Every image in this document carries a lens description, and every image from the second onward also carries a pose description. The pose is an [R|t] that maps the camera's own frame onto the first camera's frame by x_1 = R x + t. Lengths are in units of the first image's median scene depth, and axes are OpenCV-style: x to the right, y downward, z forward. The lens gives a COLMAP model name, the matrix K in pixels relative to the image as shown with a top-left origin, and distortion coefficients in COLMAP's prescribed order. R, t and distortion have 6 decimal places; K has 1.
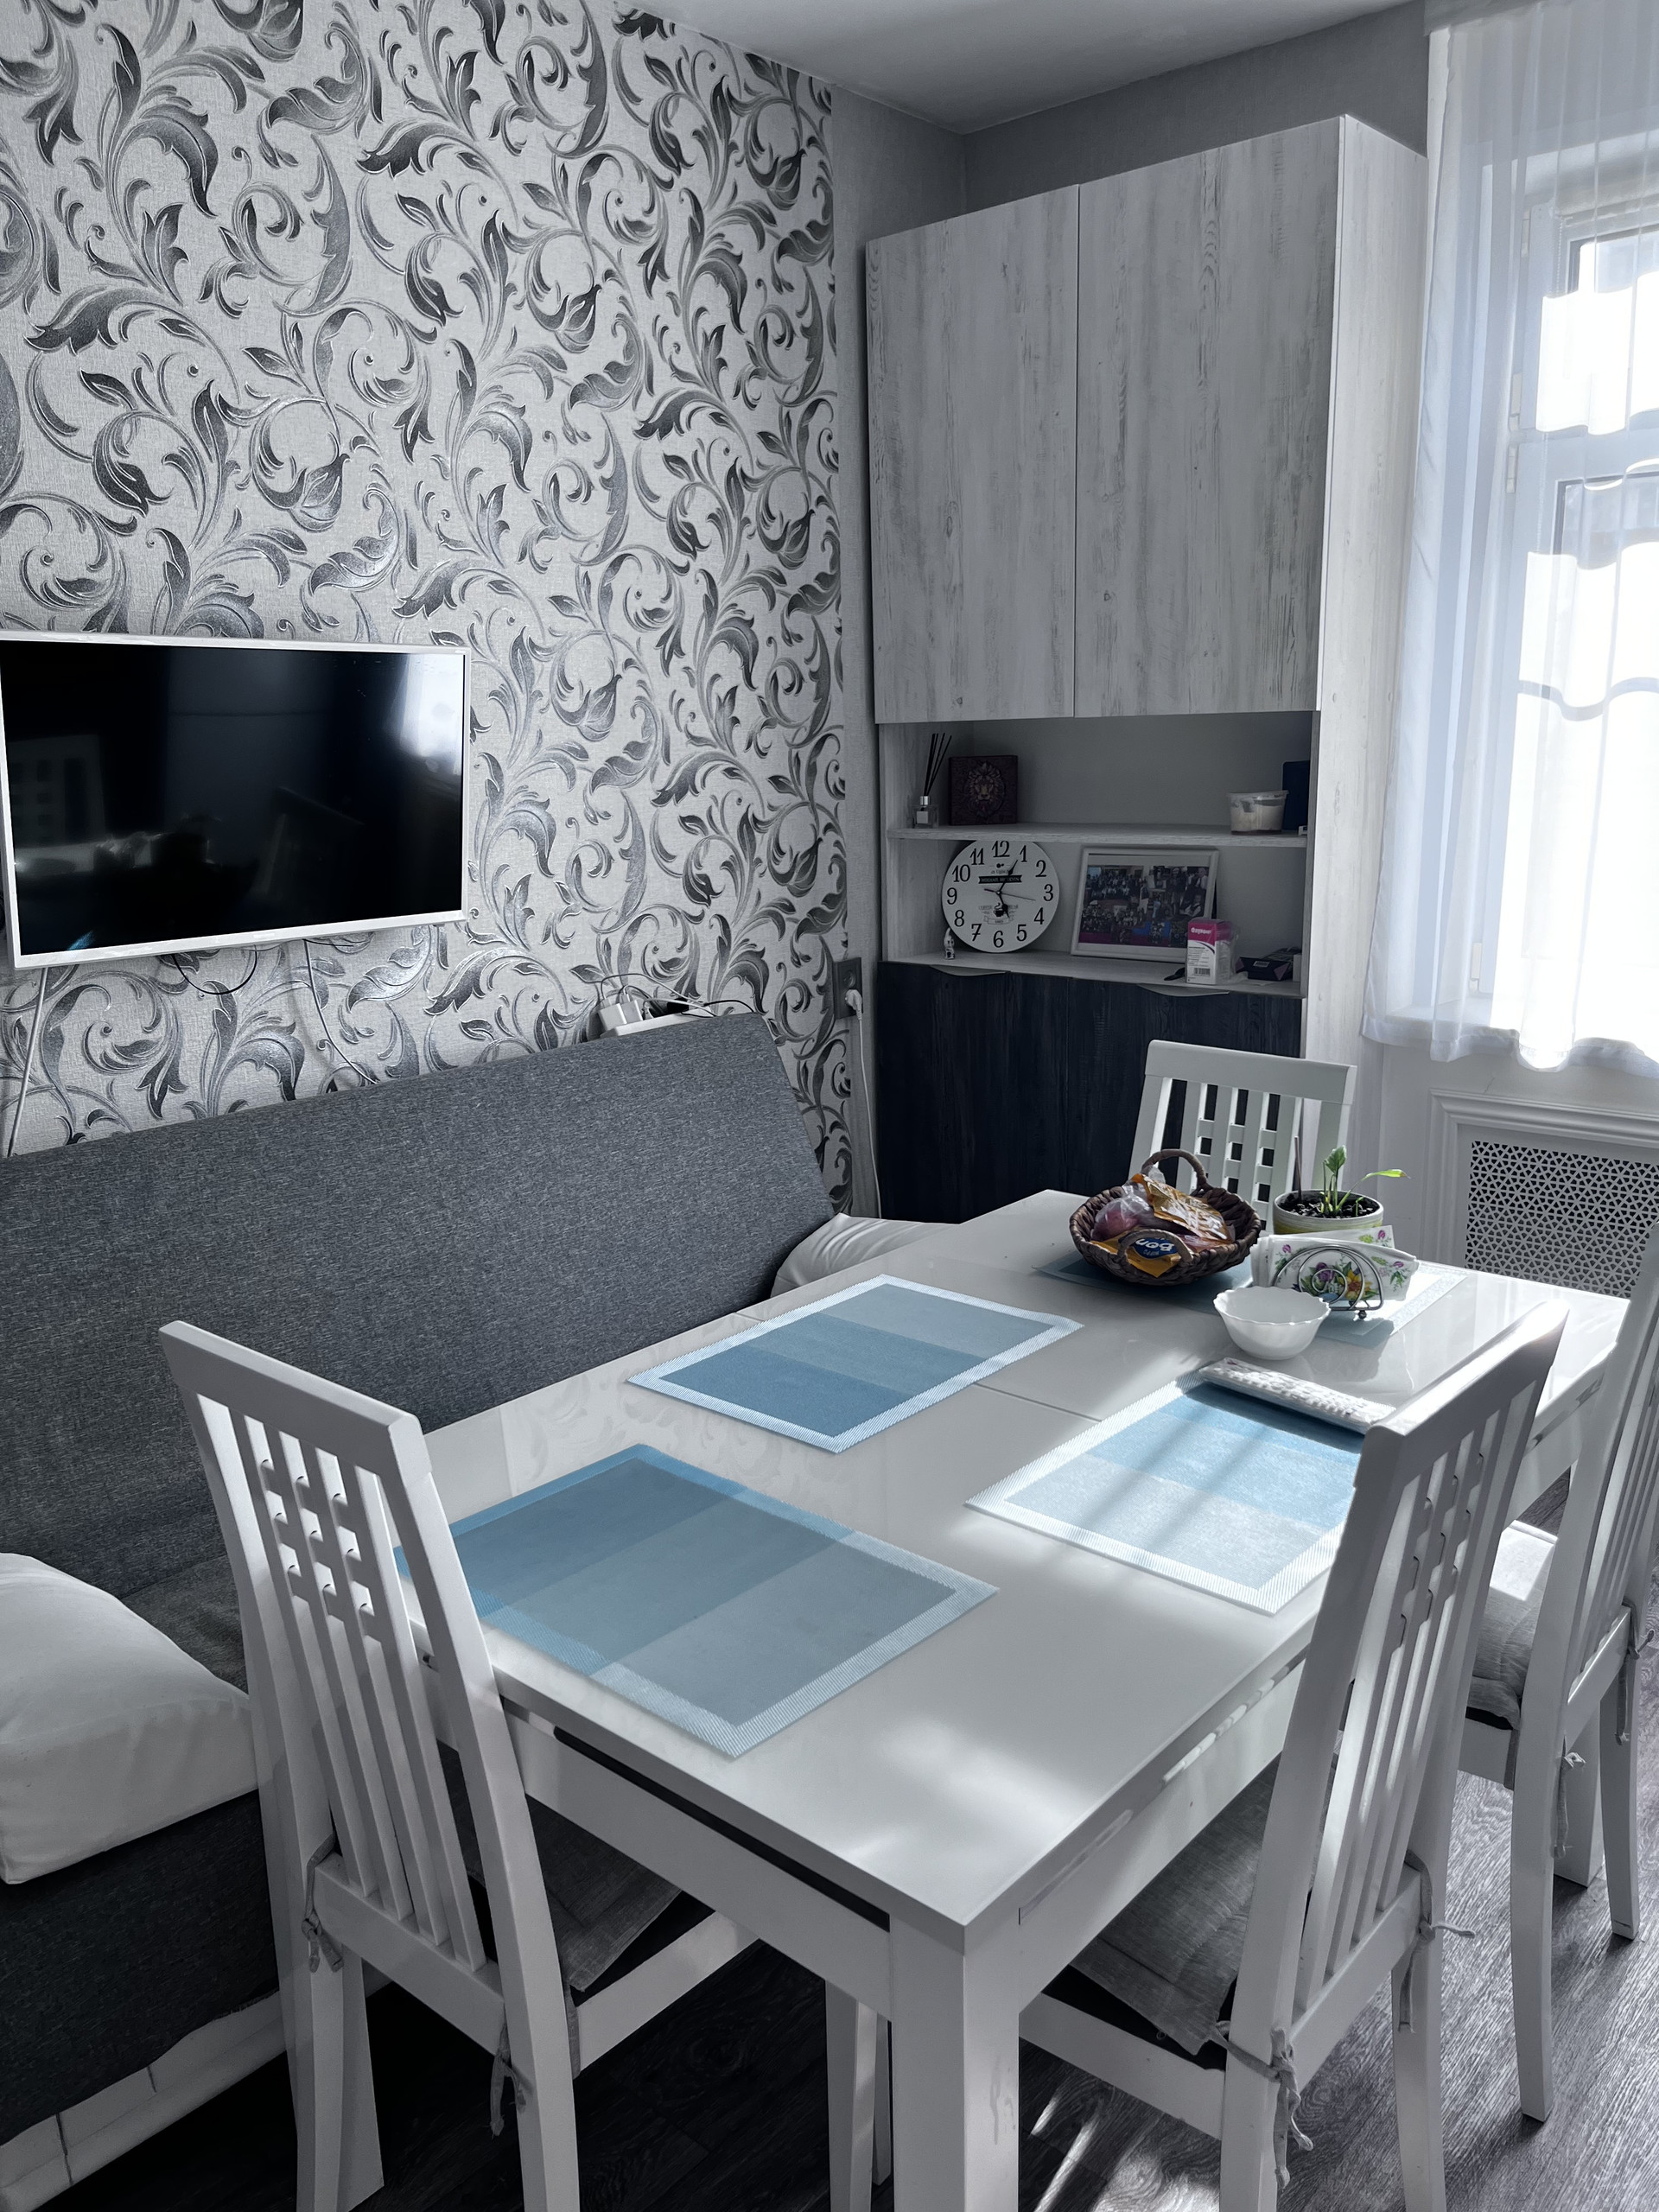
lens RADIAL K [[1674.3, 0, 818.8], [0, 1674.3, 1113.9], [0, 0, 1]] dist [0.039412, -0.070011]
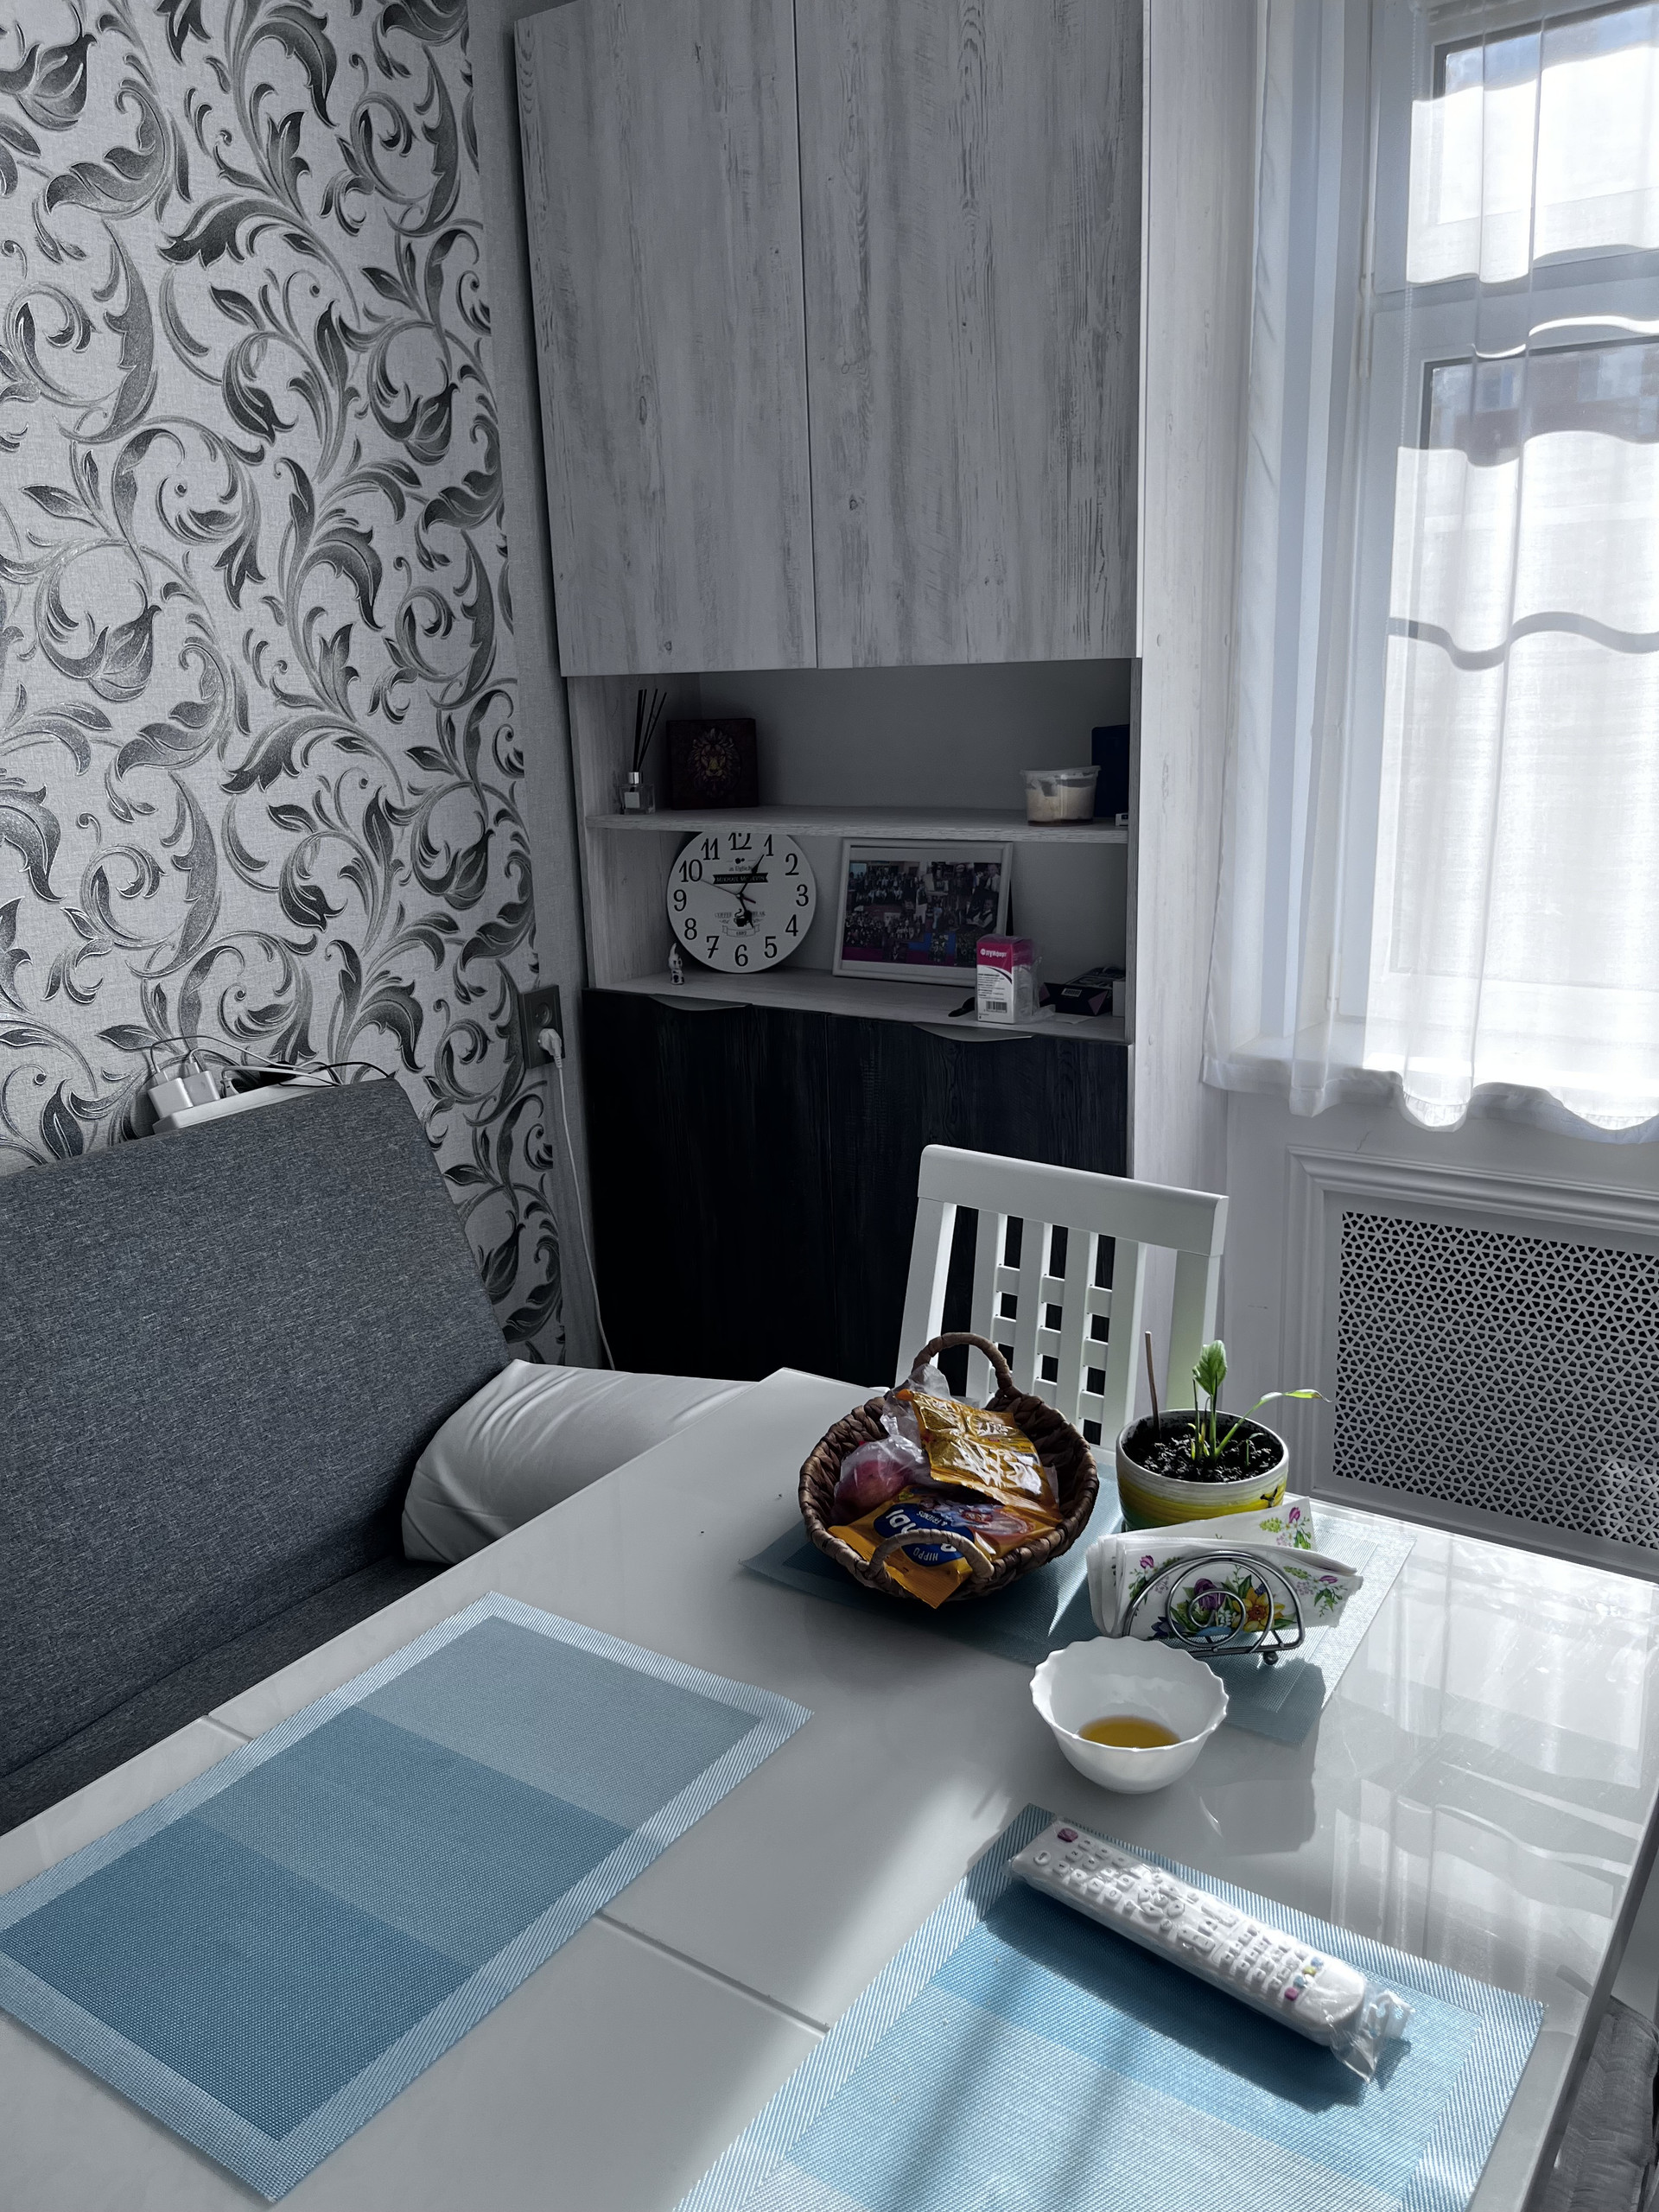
lens RADIAL K [[1676.8, 0, 862.1], [0, 1676.8, 1077.9], [0, 0, 1]] dist [0.055499, -0.088934]
pose [[0.989869, -0.034992, 0.137603, 0.064168], [0.034289, 0.999384, 0.007482, -0.060923], [-0.137780, -0.002688, 0.990459, 0.263661]]
